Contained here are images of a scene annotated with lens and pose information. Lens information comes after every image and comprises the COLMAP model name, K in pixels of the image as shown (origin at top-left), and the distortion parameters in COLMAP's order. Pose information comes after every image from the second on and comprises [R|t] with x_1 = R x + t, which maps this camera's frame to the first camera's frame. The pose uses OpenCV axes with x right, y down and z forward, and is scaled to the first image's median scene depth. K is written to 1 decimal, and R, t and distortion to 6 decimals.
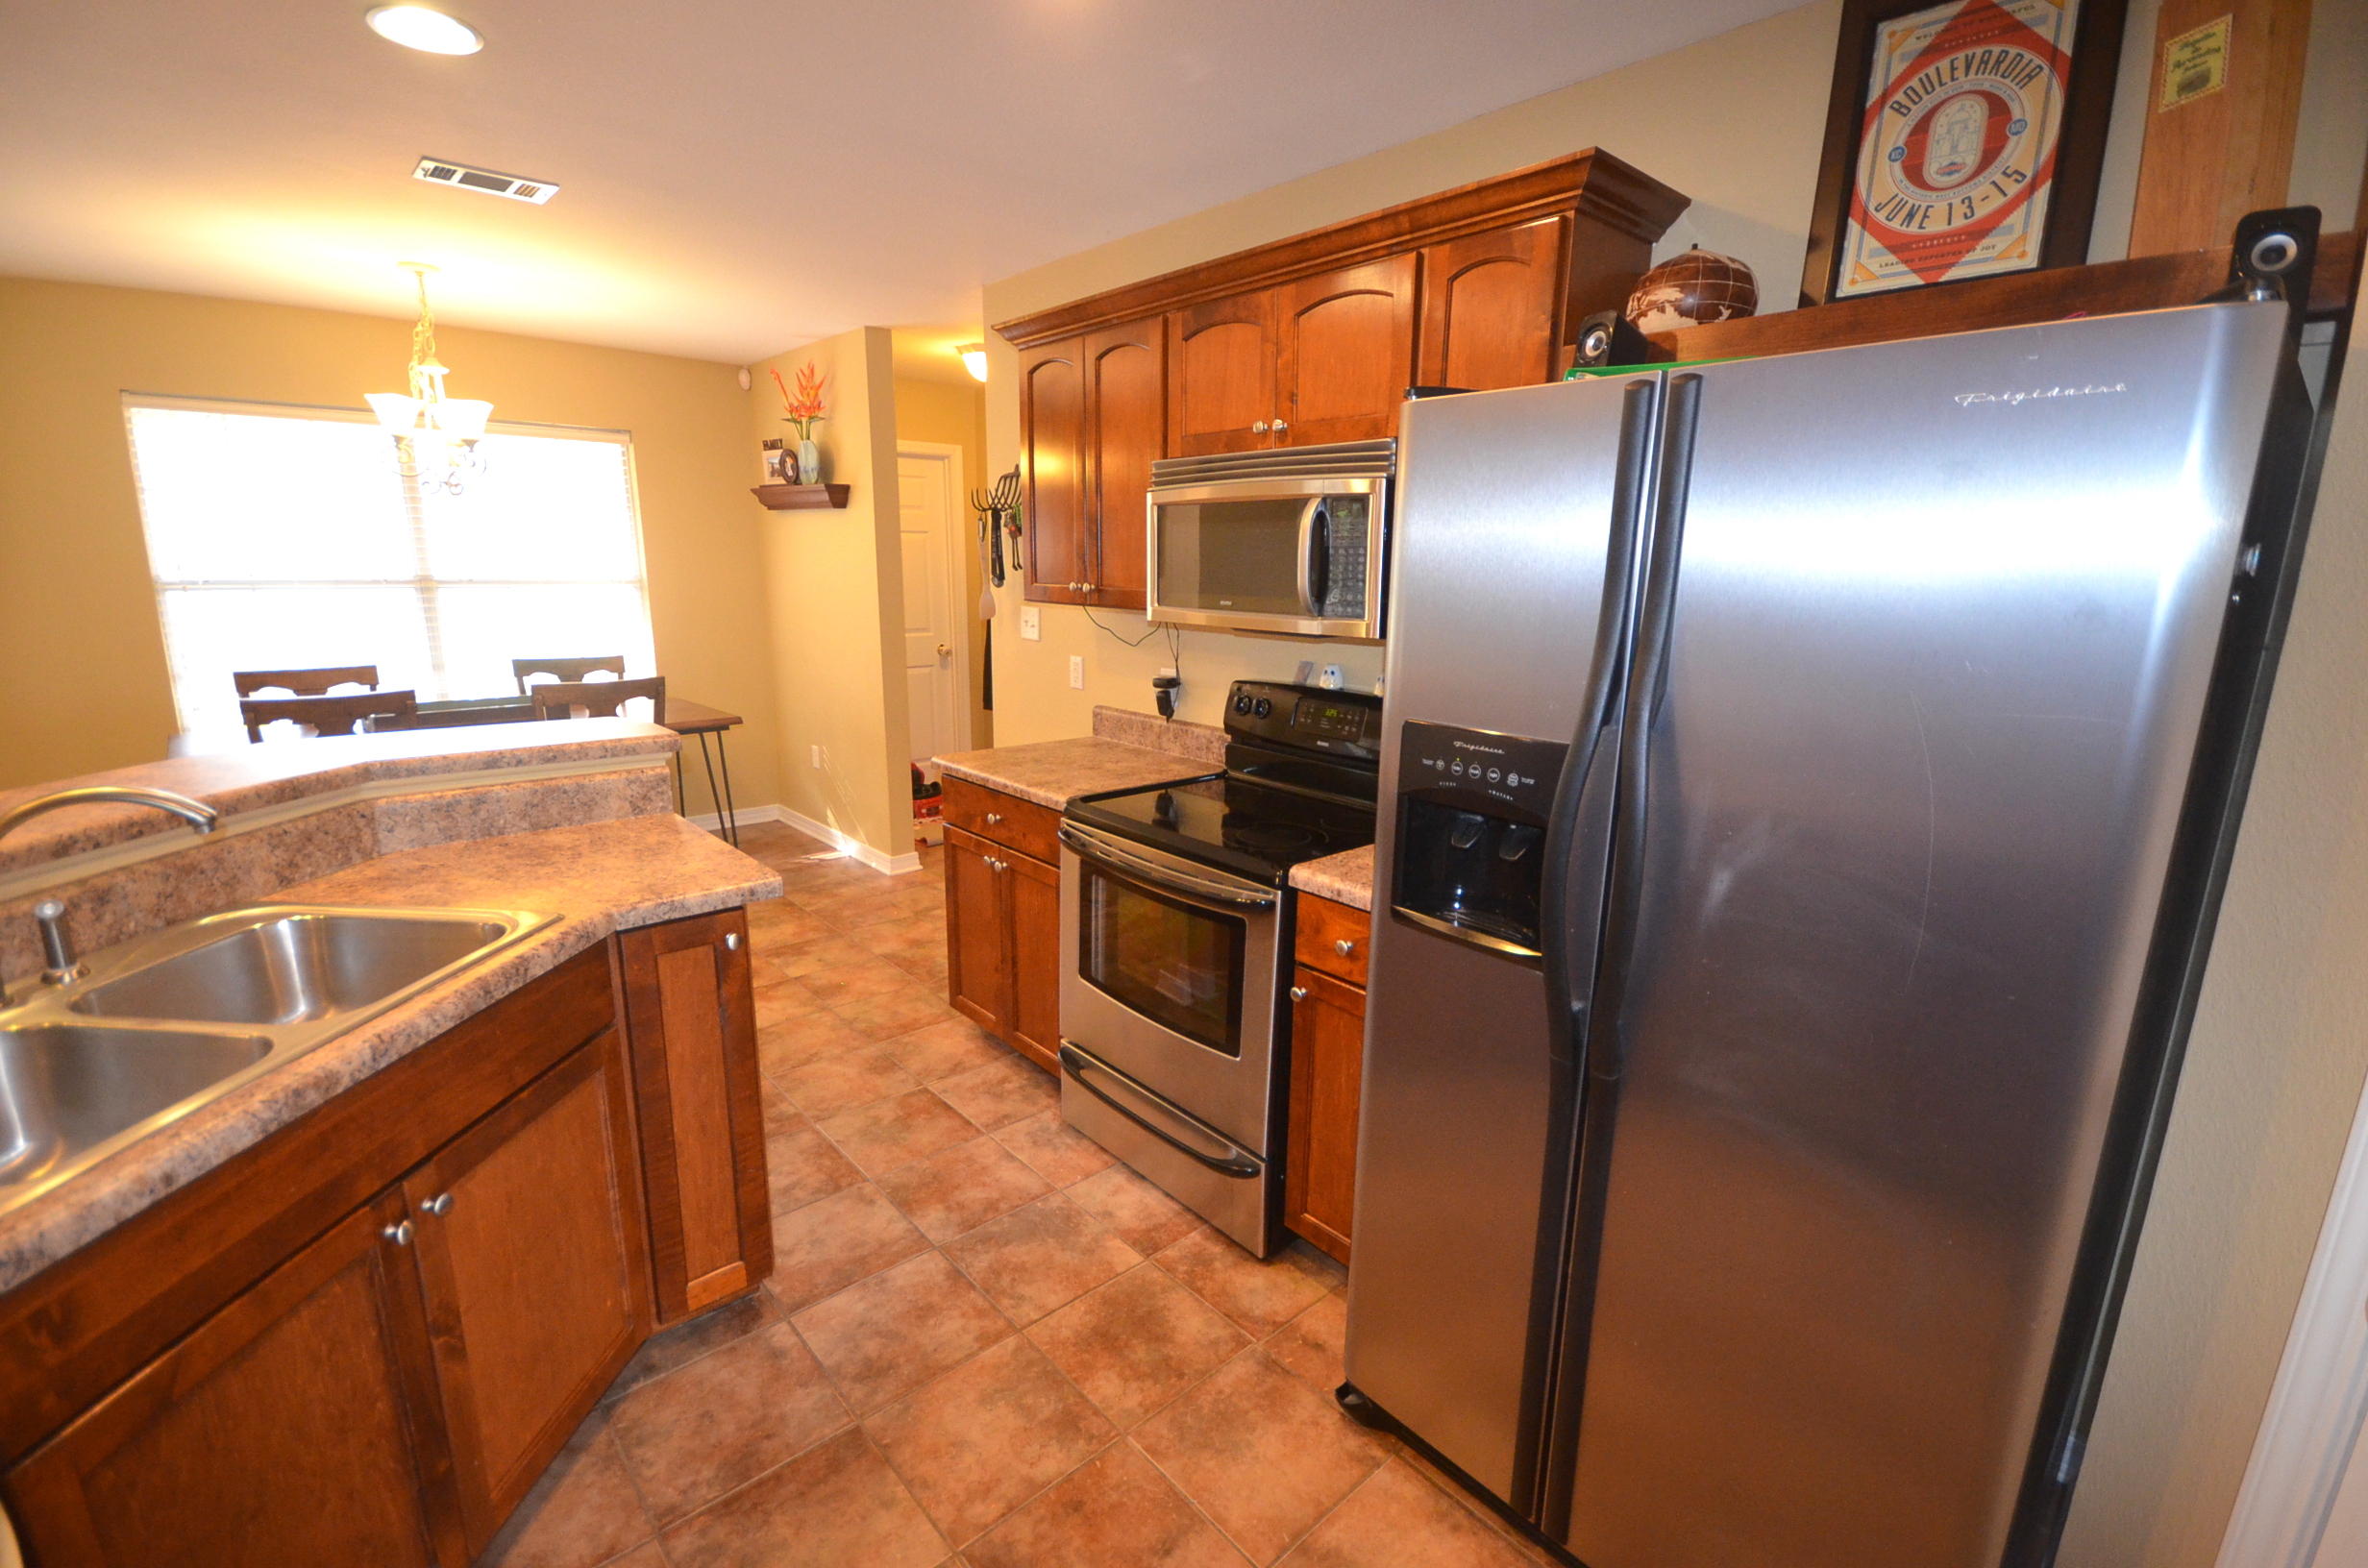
lens RADIAL K [[1033.9, 0, 1184.0], [0, 1033.9, 784.0], [0, 0, 1]] dist [0.023525, -0.018161]
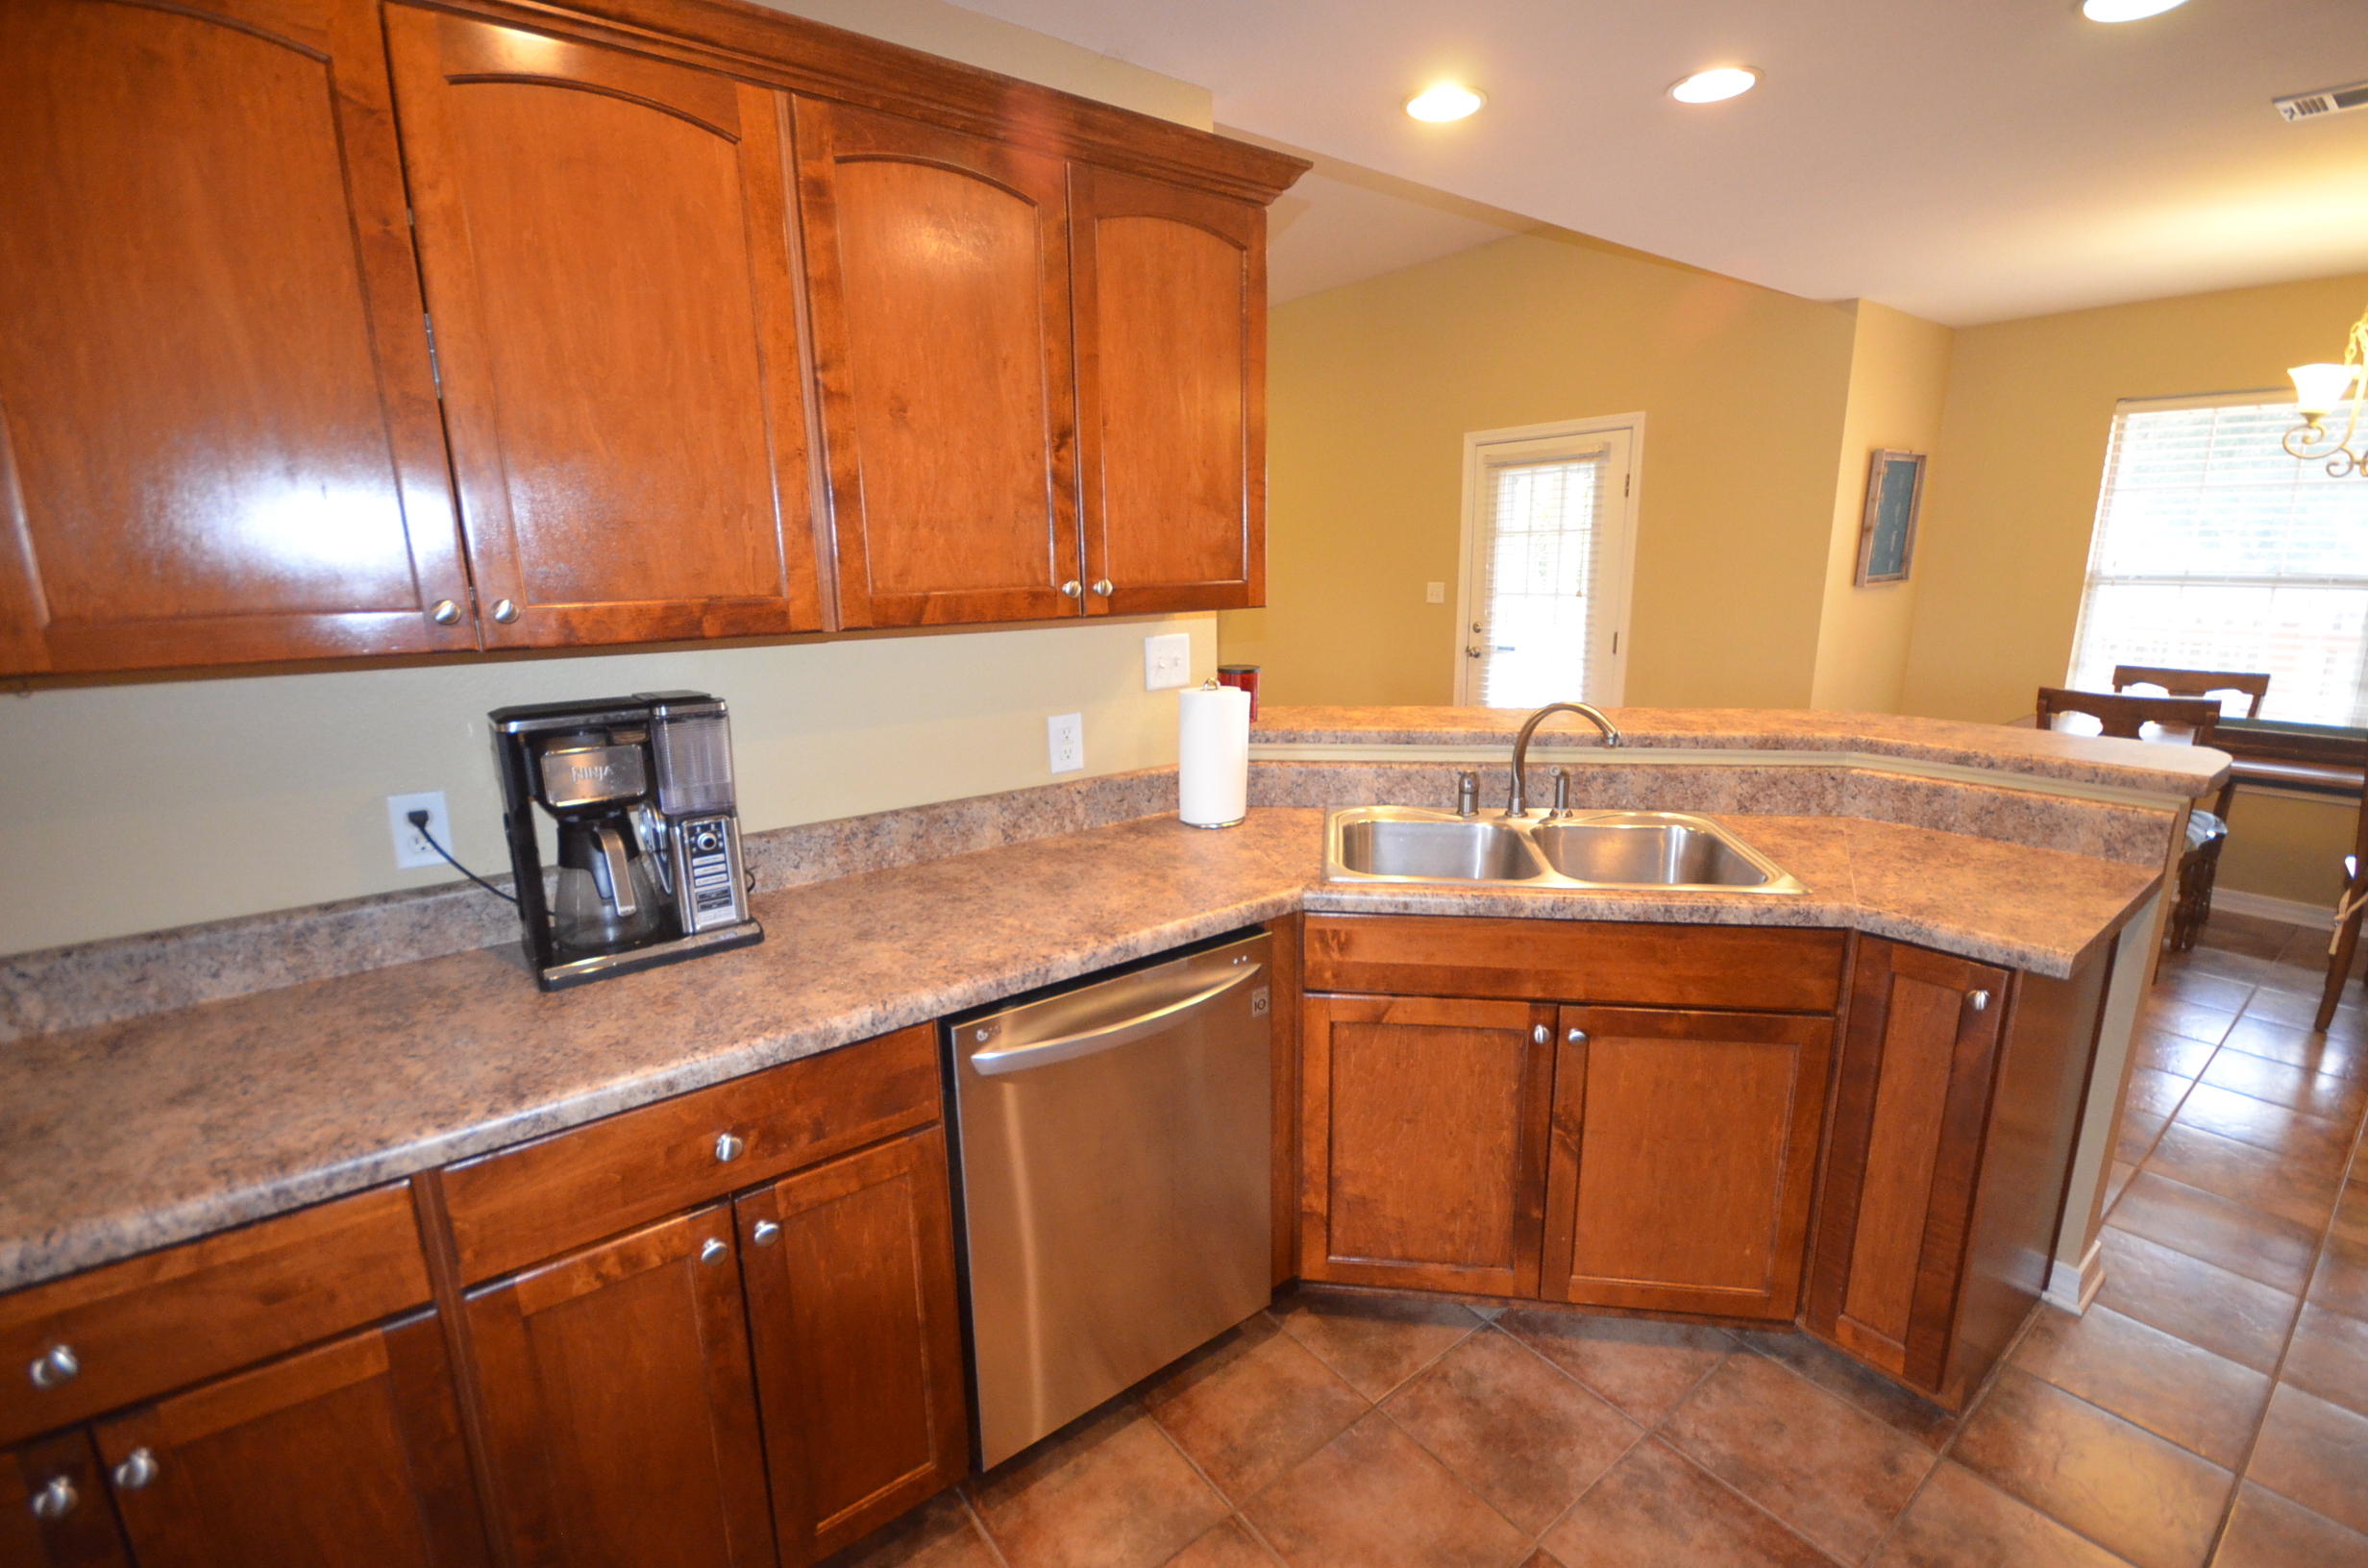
lens RADIAL K [[1033.9, 0, 1184.0], [0, 1033.9, 784.0], [0, 0, 1]] dist [0.023525, -0.018161]
pose [[-0.075918, 0.205163, -0.975779, 0.286975], [-0.201610, 0.955232, 0.216528, -0.049495], [0.976519, 0.213165, -0.031156, 0.240919]]
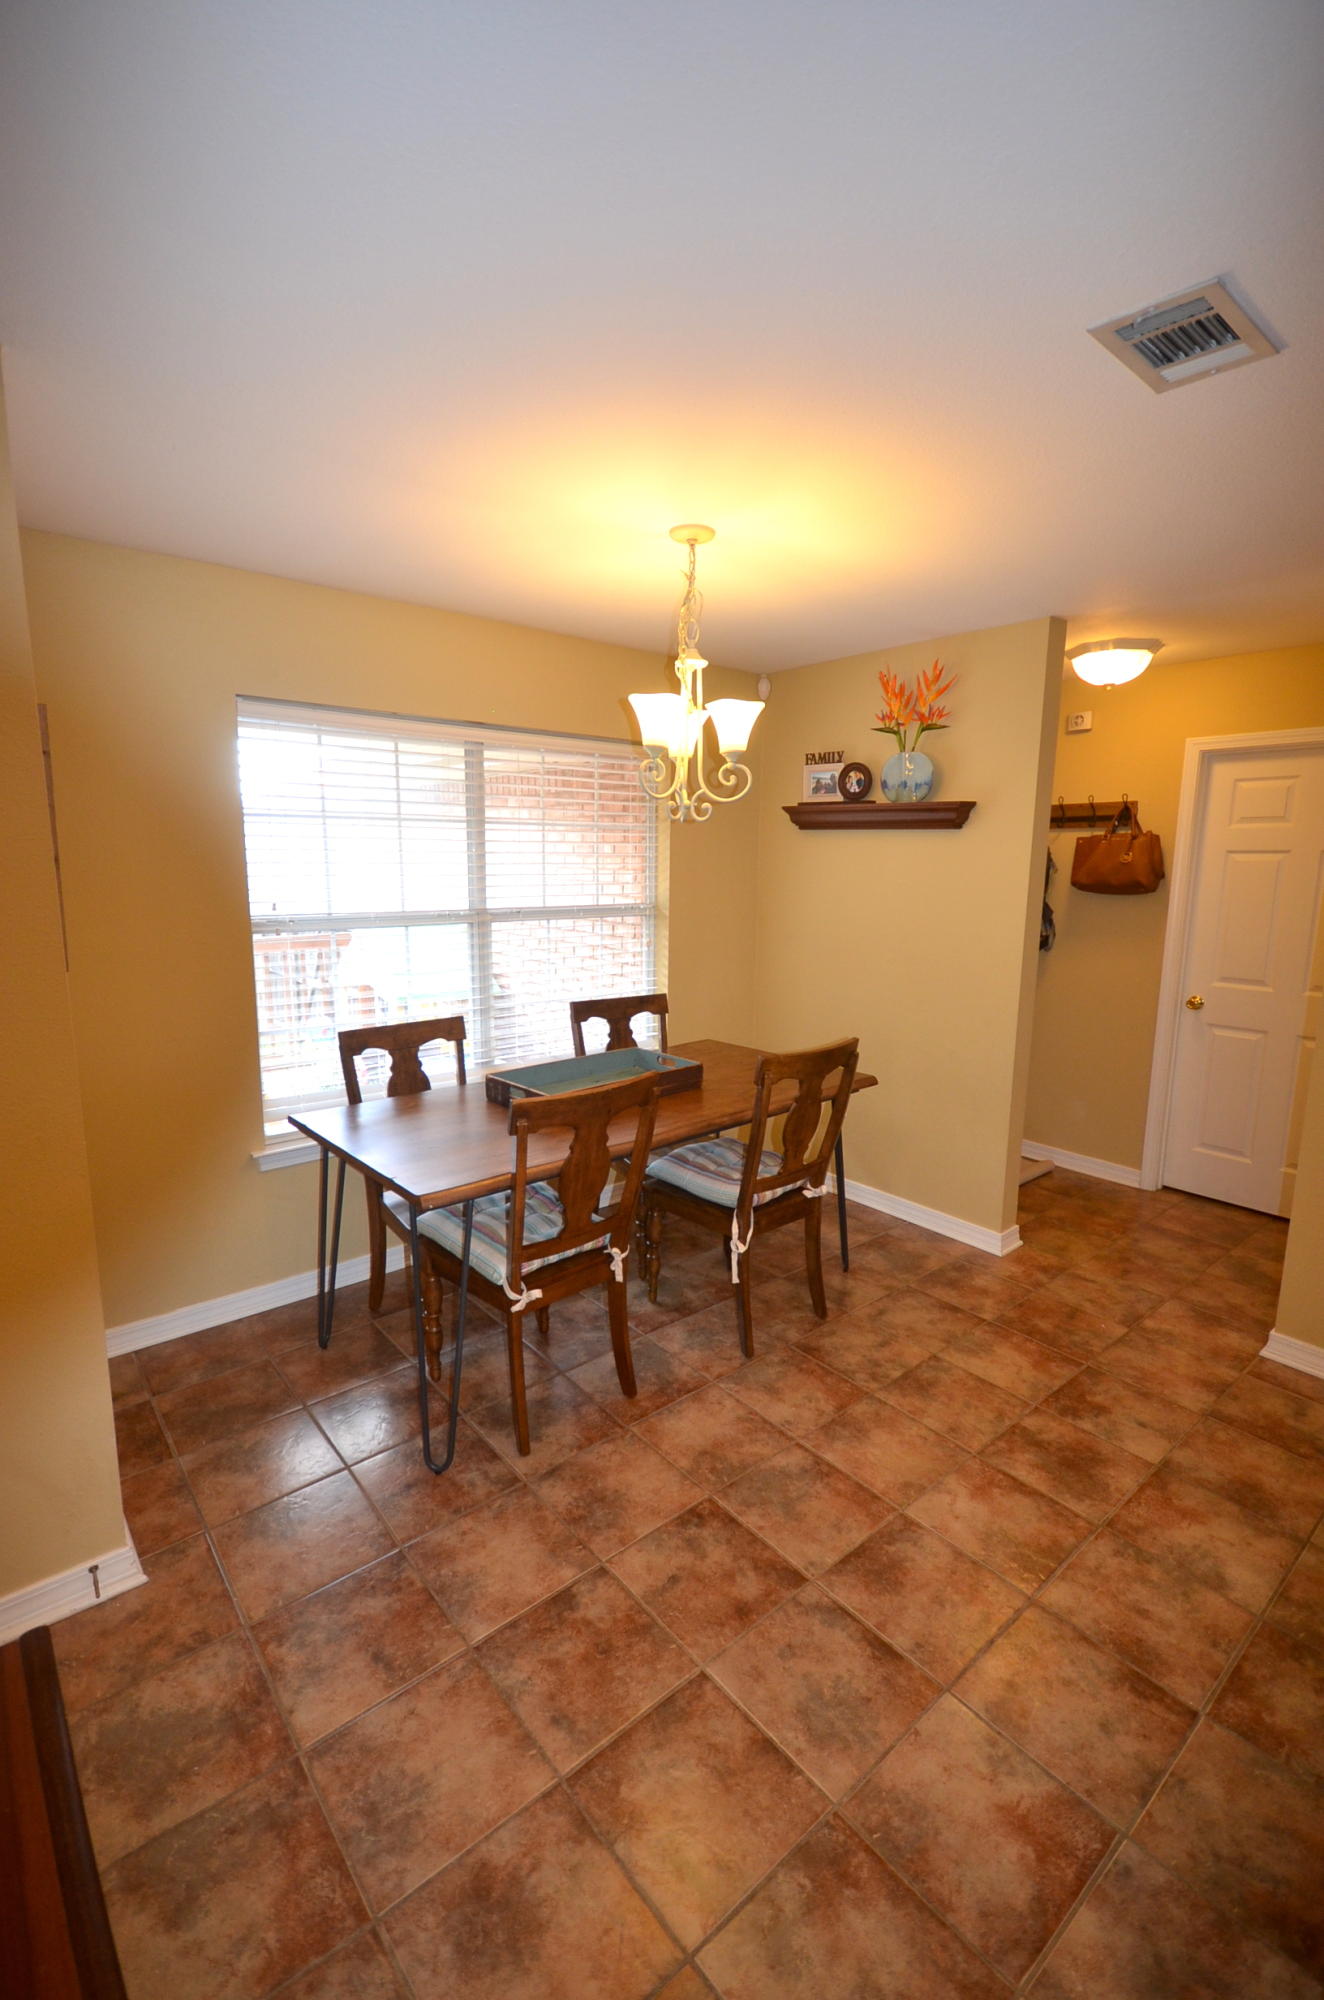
lens RADIAL K [[873.3, 0, 662.0], [0, 873.3, 1000.0], [0, 0, 1]] dist [0.023525, -0.018161]
pose [[0.999562, 0.000543, -0.029604, -0.979141], [-0.002007, 0.998775, -0.049444, -0.153344], [0.029541, 0.049482, 0.998338, 0.480183]]
